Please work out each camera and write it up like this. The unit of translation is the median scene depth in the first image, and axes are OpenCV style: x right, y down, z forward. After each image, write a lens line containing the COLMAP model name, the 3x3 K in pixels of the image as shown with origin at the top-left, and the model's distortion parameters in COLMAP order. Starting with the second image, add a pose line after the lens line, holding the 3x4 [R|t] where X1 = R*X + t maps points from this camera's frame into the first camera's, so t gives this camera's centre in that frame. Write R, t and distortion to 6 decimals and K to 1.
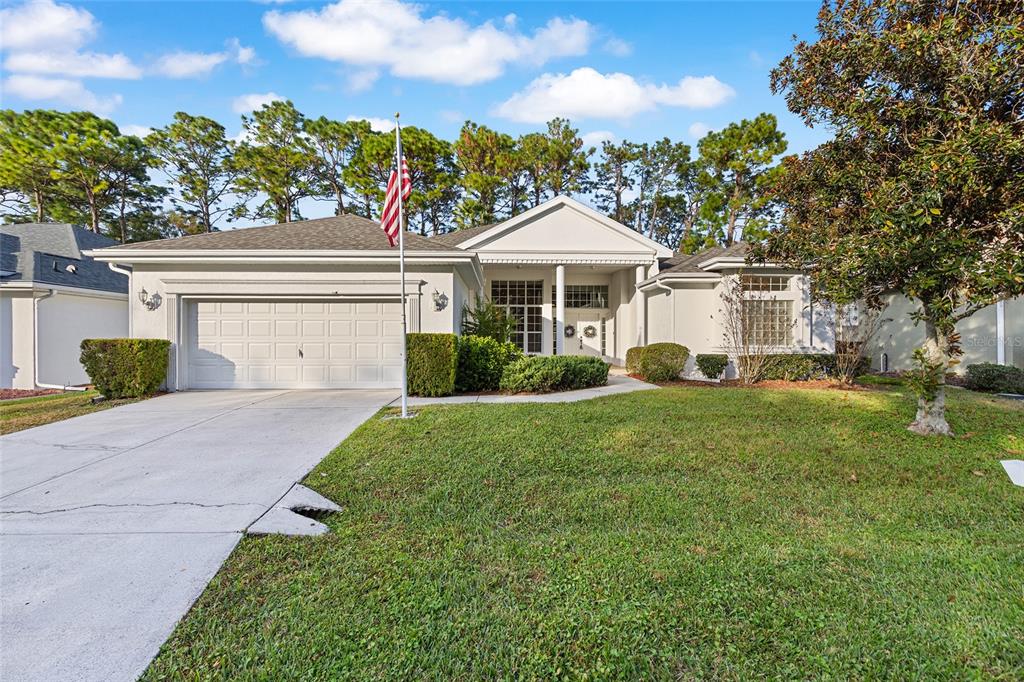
lens RADIAL K [[407.5, 0, 512.6], [0, 407.5, 337.6], [0, 0, 1]] dist [0.002996, 0.000181]
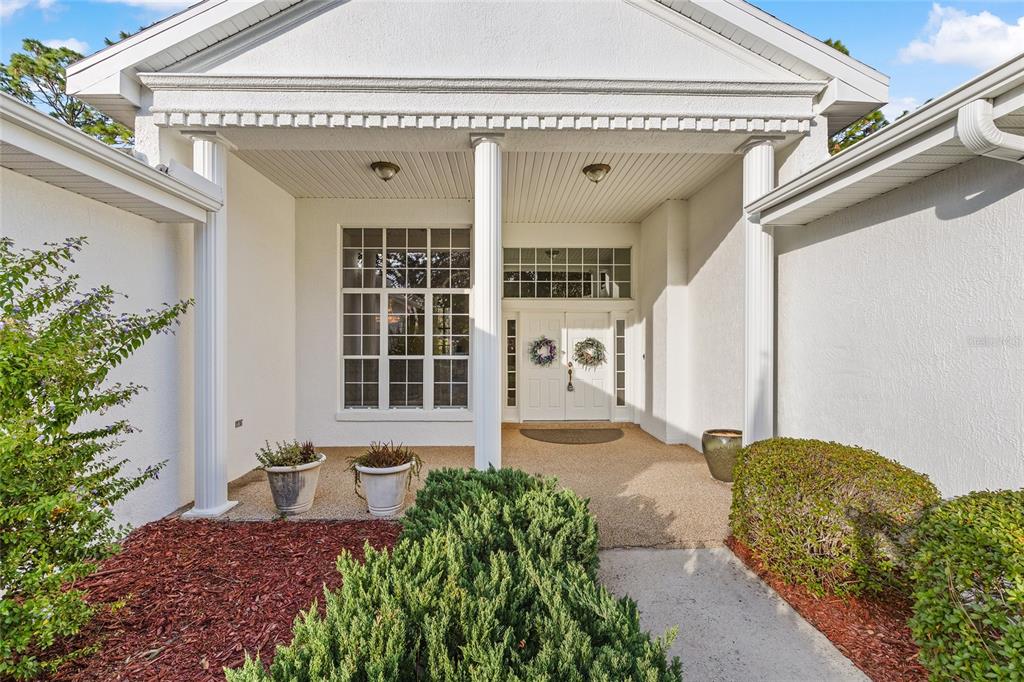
lens RADIAL K [[407.5, 0, 510.9], [0, 407.5, 342.7], [0, 0, 1]] dist [0.002996, 0.000181]
pose [[0.999972, -0.000348, -0.007489, 0.107192], [0.000370, 0.999995, 0.003026, -0.026162], [0.007488, -0.003029, 0.999967, 0.556394]]
